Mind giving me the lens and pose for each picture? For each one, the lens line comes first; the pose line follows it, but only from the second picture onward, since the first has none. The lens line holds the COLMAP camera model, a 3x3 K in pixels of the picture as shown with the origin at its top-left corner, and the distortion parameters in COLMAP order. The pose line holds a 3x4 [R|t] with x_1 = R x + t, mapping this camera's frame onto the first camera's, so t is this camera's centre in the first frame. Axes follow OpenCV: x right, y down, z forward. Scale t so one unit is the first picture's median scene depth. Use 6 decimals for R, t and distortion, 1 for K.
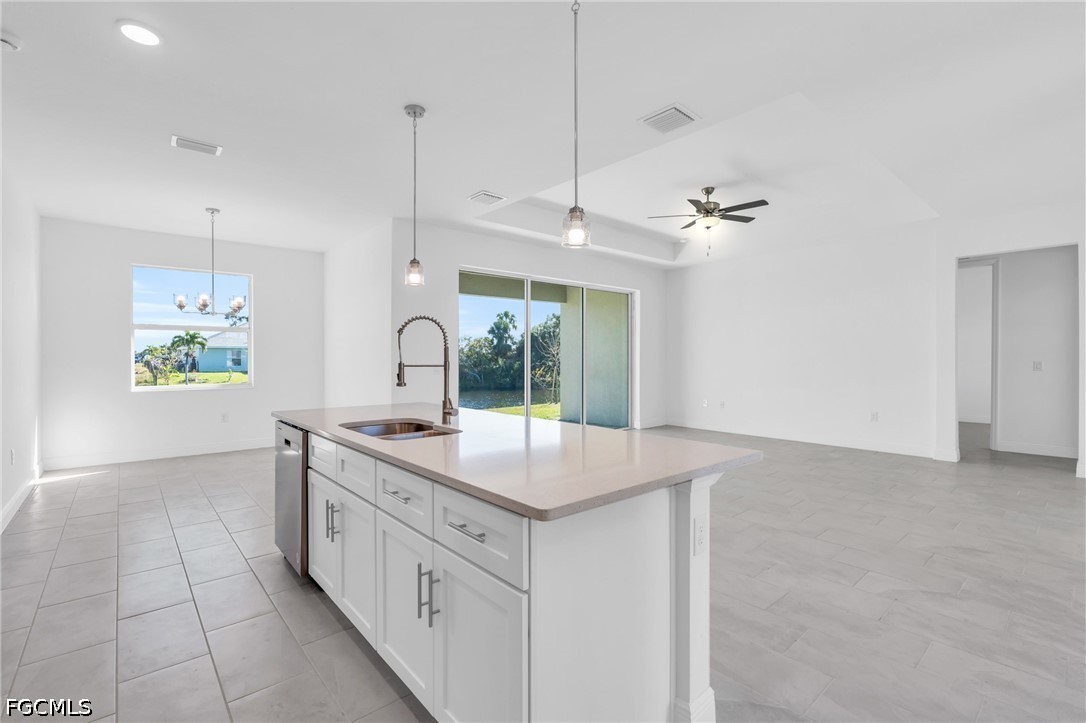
lens RADIAL K [[485.5, 0, 543.0], [0, 485.5, 361.5], [0, 0, 1]] dist [-0.001659, -0.000332]
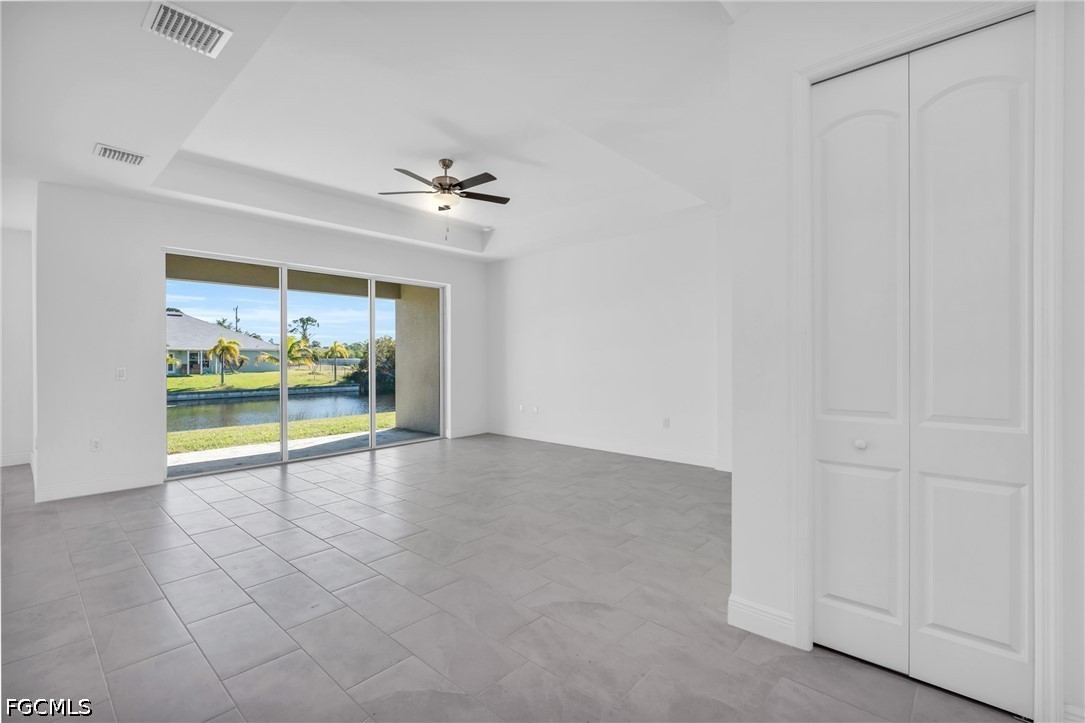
lens RADIAL K [[484.7, 0, 542.5], [0, 484.7, 361.5], [0, 0, 1]] dist [-0.002420, -0.000218]
pose [[0.993808, -0.002641, 0.111078, 0.290146], [0.002922, 0.999993, -0.002367, -0.001172], [-0.111071, 0.002677, 0.993809, 0.095825]]
